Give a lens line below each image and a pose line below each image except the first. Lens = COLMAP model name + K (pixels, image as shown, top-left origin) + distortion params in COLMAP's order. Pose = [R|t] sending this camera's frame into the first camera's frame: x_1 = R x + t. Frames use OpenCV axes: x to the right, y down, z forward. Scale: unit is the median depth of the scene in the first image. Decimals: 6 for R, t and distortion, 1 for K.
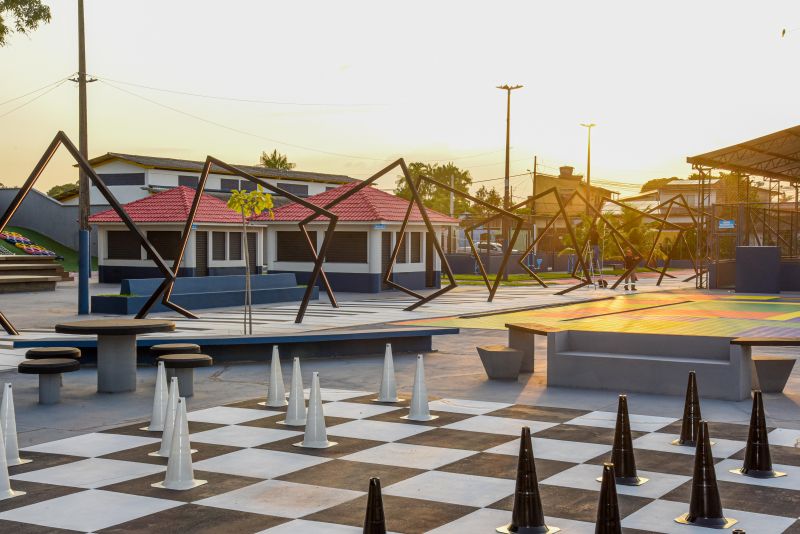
lens RADIAL K [[1175.1, 0, 400.0], [0, 1175.1, 267.0], [0, 0, 1]] dist [0.304530, 0.019495]
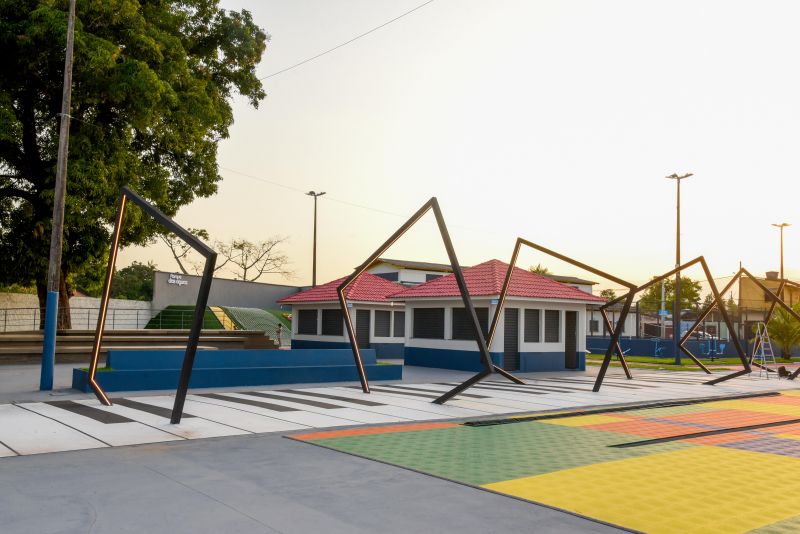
lens RADIAL K [[721.0, 0, 400.0], [0, 721.0, 267.0], [0, 0, 1]] dist [0.066240, 0.001476]
pose [[0.939337, -0.014843, -0.342674, 0.092543], [-0.023101, 0.994057, -0.106381, 0.000948], [0.342217, 0.107844, 0.933412, 0.379007]]
